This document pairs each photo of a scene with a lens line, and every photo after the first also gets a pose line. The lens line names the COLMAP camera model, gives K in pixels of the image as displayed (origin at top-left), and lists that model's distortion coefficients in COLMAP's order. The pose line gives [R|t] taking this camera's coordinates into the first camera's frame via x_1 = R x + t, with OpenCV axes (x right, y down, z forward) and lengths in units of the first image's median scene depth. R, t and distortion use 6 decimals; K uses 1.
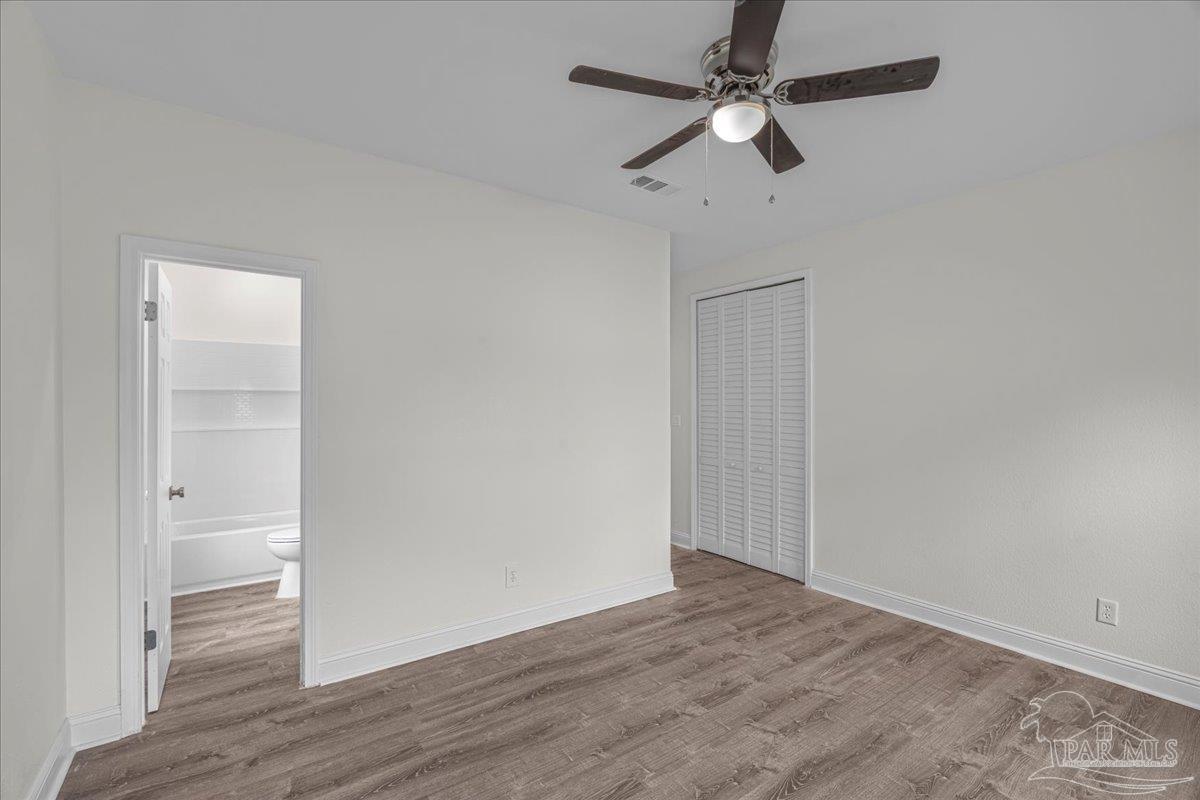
lens RADIAL K [[540.6, 0, 602.0], [0, 540.6, 402.0], [0, 0, 1]] dist [-0.002275, 0.000270]
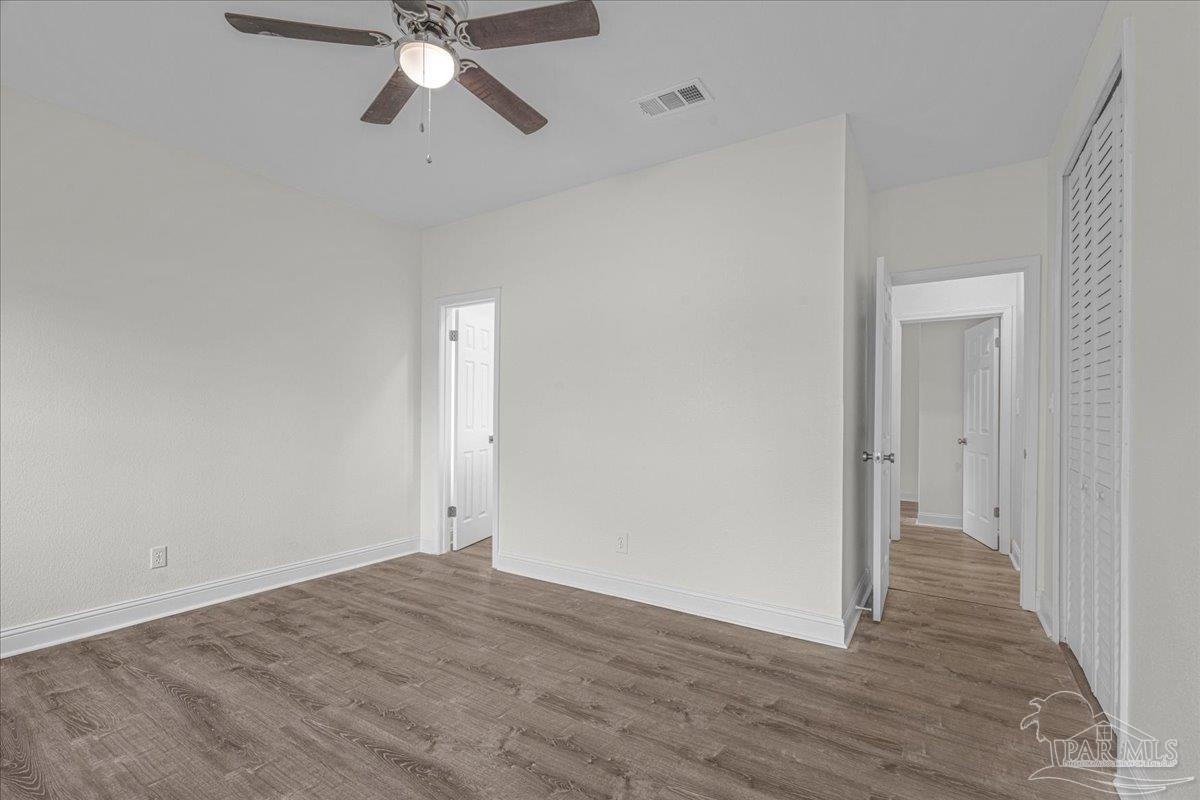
lens RADIAL K [[540.6, 0, 598.2], [0, 540.6, 407.5], [0, 0, 1]] dist [-0.002275, 0.000270]
pose [[0.353558, -0.009415, -0.935365, 0.914283], [-0.003726, 0.999927, -0.011473, 0.084637], [0.935405, 0.007542, 0.353497, 0.675281]]
